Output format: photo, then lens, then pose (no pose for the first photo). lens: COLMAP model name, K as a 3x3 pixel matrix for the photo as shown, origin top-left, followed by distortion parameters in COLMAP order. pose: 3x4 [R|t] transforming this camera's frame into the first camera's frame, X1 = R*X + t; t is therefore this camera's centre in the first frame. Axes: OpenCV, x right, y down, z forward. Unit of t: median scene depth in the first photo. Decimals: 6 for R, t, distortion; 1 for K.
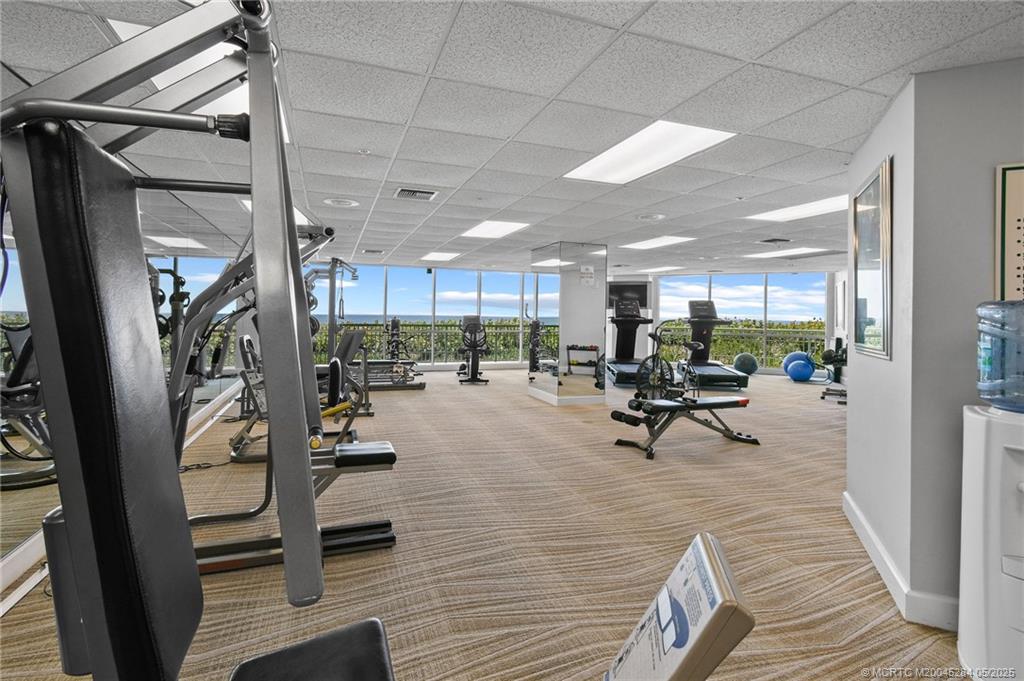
lens RADIAL K [[456.7, 0, 516.8], [0, 456.7, 321.5], [0, 0, 1]] dist [-0.000422, -0.000021]
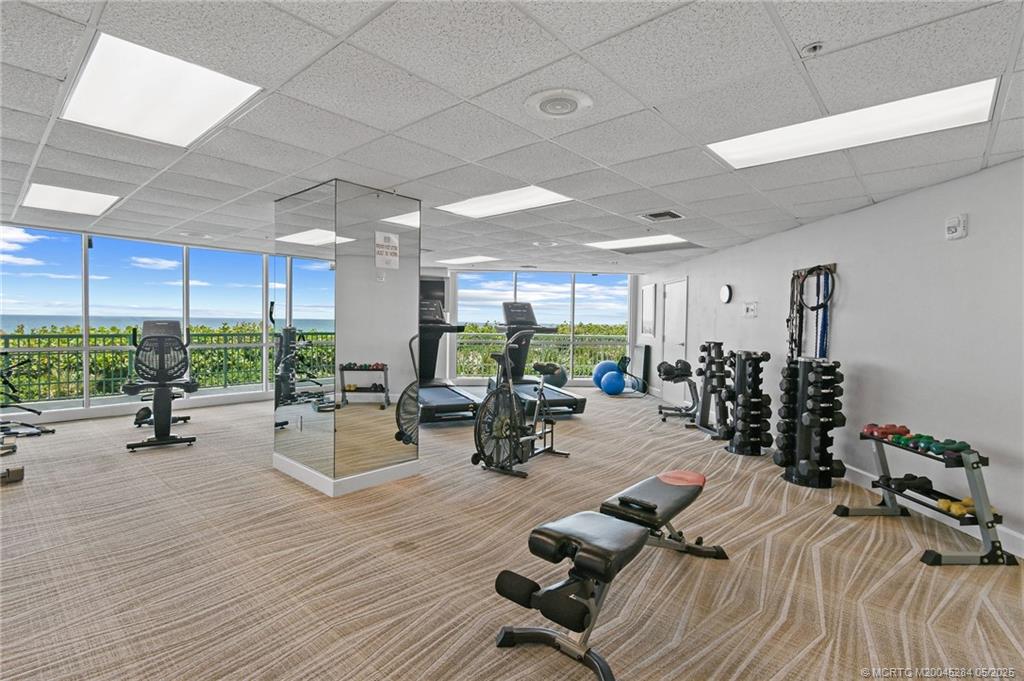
lens RADIAL K [[482.8, 0, 512.0], [0, 482.8, 340.5], [0, 0, 1]] dist [0.003366, 0.000312]
pose [[0.891388, -0.015413, 0.452978, 0.013788], [-0.001004, 0.999352, 0.035979, -0.008428], [-0.453239, -0.032526, 0.890795, 0.252663]]
